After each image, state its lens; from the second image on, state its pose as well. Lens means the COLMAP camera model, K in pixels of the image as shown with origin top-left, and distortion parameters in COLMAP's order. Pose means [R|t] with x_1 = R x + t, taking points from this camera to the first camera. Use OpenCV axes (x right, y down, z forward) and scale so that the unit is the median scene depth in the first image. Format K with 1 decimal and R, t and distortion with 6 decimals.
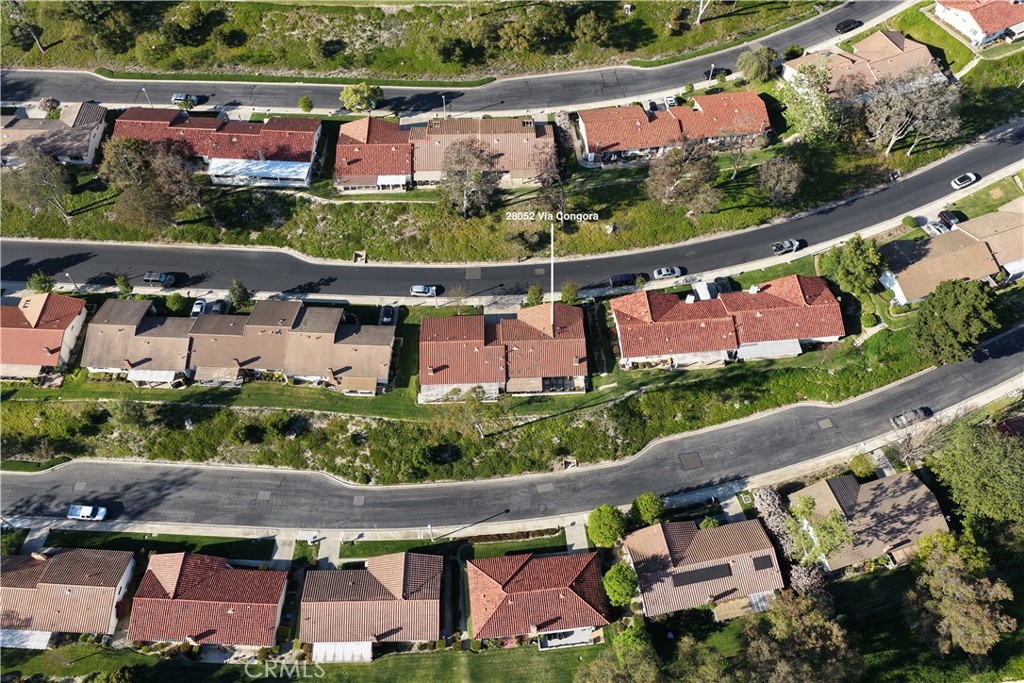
lens RADIAL K [[849.7, 0, 516.1], [0, 849.7, 341.9], [0, 0, 1]] dist [-0.011355, 0.038494]
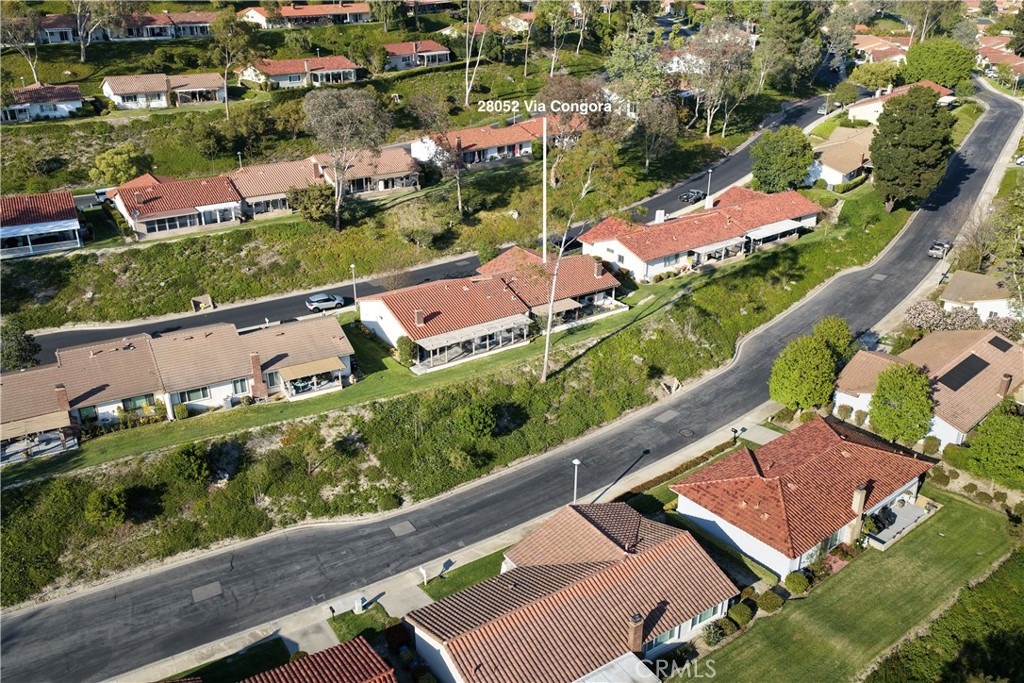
lens RADIAL K [[849.7, 0, 516.1], [0, 849.7, 341.9], [0, 0, 1]] dist [-0.011355, 0.038494]
pose [[0.846276, -0.219705, 0.485331, -0.334943], [0.440557, 0.800837, -0.405672, 0.318885], [-0.299543, 0.557127, 0.774522, 0.502635]]
